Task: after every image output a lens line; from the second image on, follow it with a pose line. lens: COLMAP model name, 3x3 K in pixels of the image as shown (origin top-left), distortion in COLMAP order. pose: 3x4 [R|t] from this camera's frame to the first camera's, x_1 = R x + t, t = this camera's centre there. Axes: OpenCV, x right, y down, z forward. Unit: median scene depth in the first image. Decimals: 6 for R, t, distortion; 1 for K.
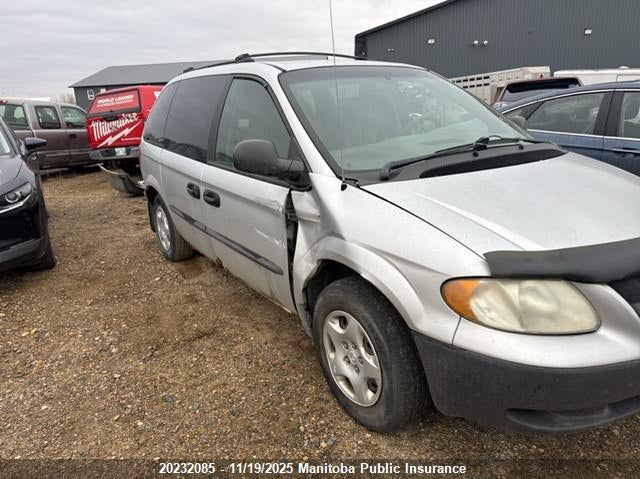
lens RADIAL K [[465.5, 0, 320.0], [0, 465.5, 239.5], [0, 0, 1]] dist [0.067664, -0.077735]
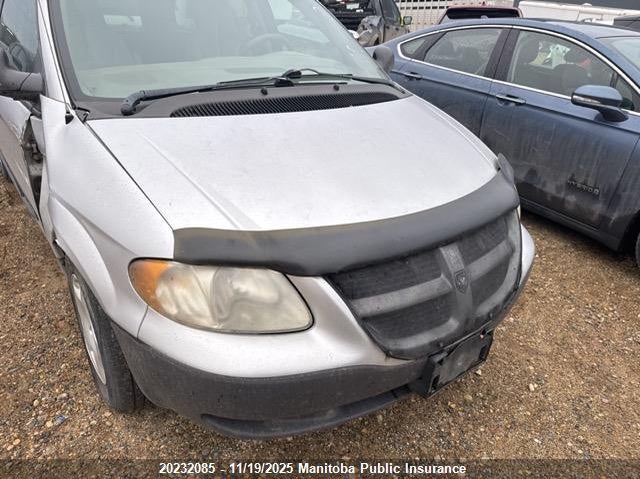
lens RADIAL K [[465.5, 0, 320.0], [0, 465.5, 239.5], [0, 0, 1]] dist [0.067664, -0.077735]
pose [[0.993192, 0.061972, 0.098637, 0.383278], [-0.077715, 0.983268, 0.164753, -0.074949], [-0.086776, -0.171297, 0.981390, 0.162627]]
